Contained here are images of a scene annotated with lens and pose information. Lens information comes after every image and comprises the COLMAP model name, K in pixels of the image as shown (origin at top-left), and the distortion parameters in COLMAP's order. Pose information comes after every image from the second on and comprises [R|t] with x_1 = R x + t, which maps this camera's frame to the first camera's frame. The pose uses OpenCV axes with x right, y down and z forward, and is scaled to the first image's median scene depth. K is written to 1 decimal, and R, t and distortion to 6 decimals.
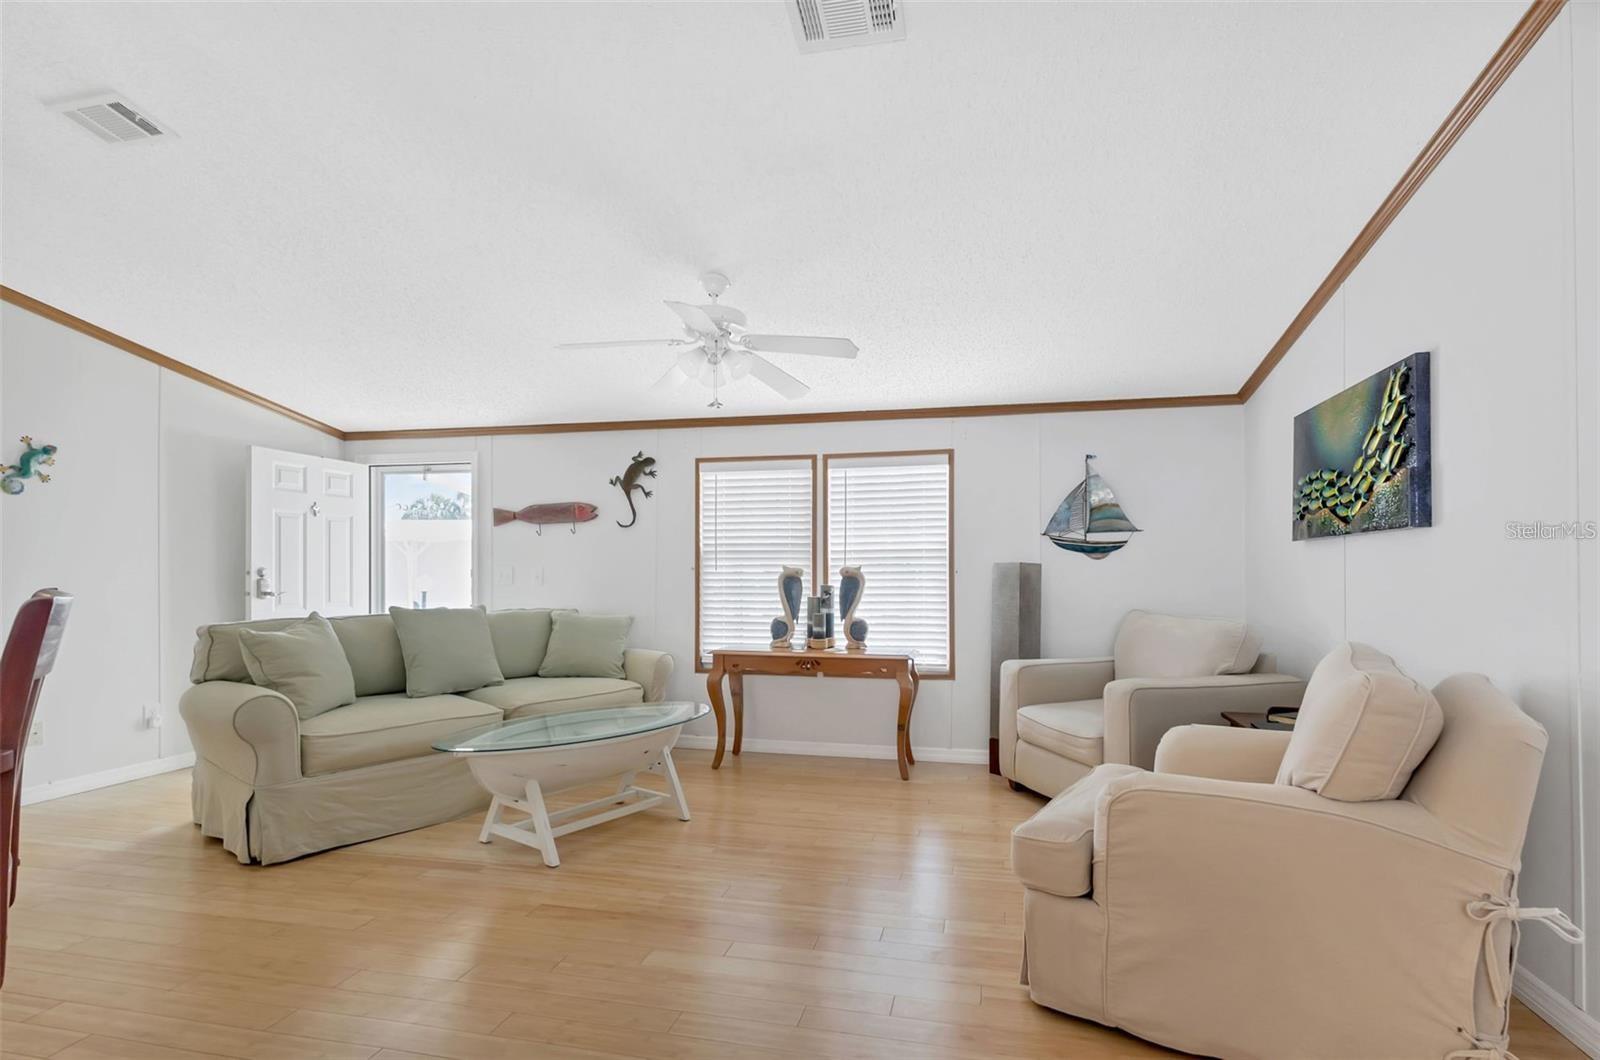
lens RADIAL K [[721.0, 0, 764.5], [0, 721.0, 587.3], [0, 0, 1]] dist [0.010519, -0.001665]
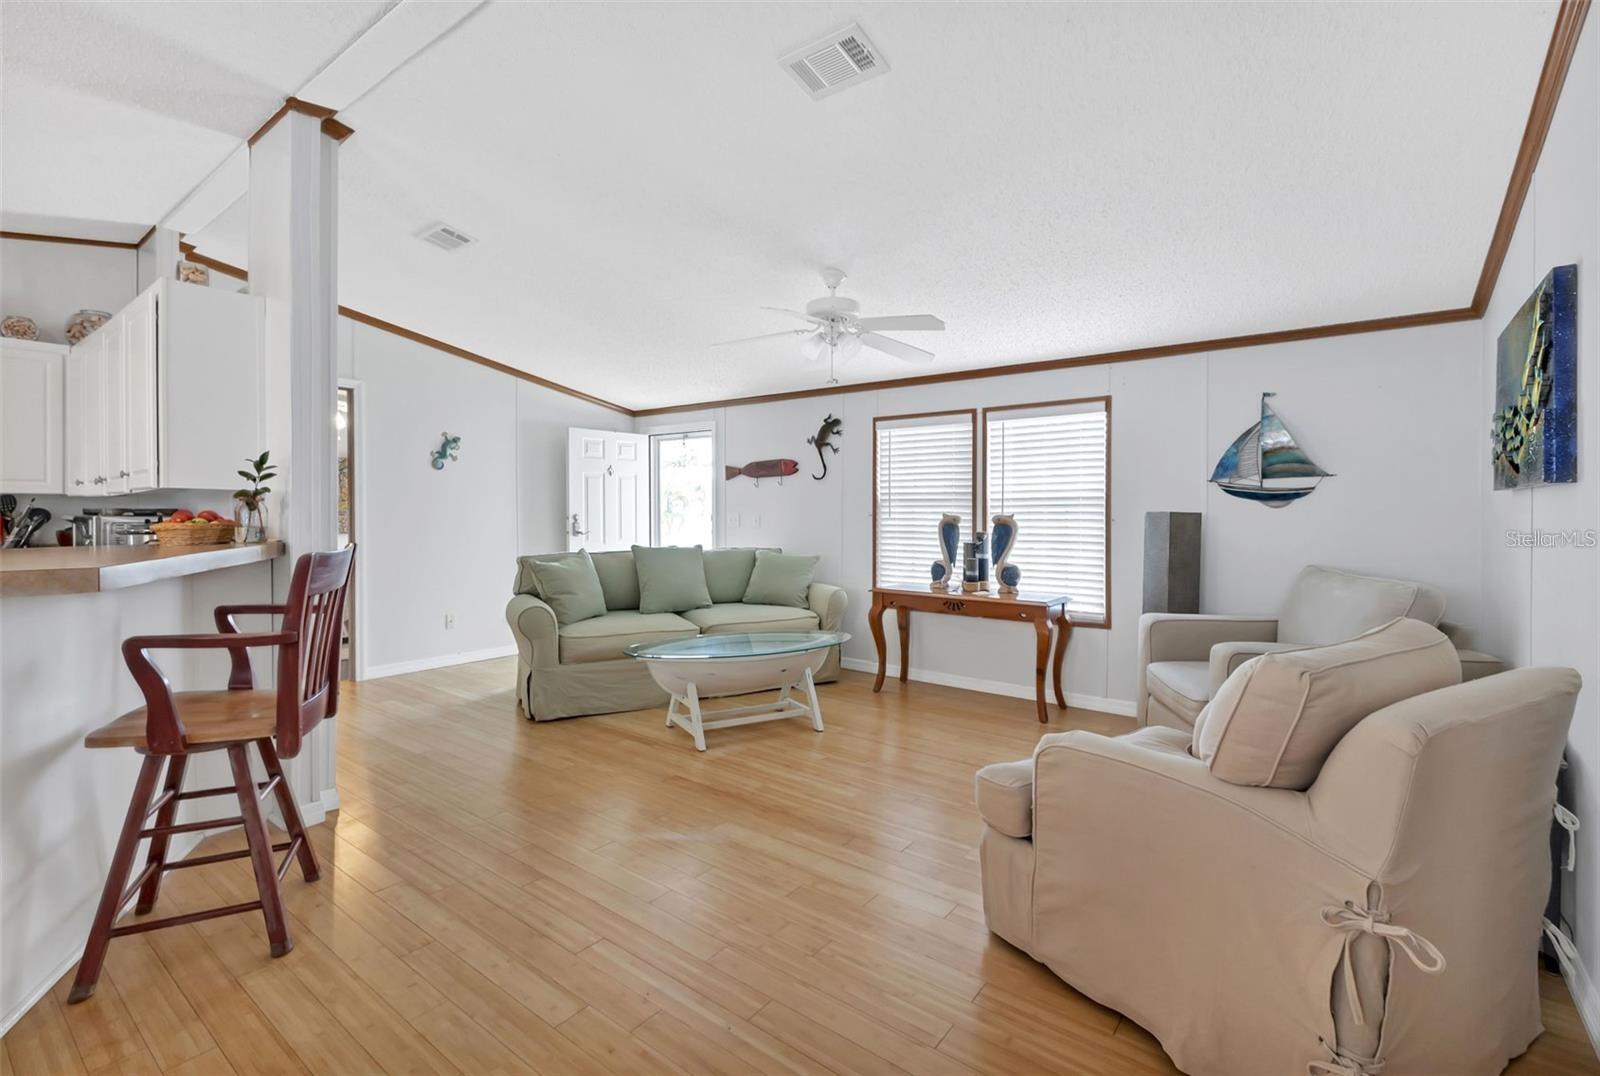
lens RADIAL K [[692.8, 0, 812.9], [0, 692.8, 527.0], [0, 0, 1]] dist [0.008275, -0.001186]
pose [[0.910290, 0.010206, -0.413846, 0.330800], [-0.003470, 0.999849, 0.017025, -0.030885], [0.413957, -0.014062, 0.910188, -0.037770]]
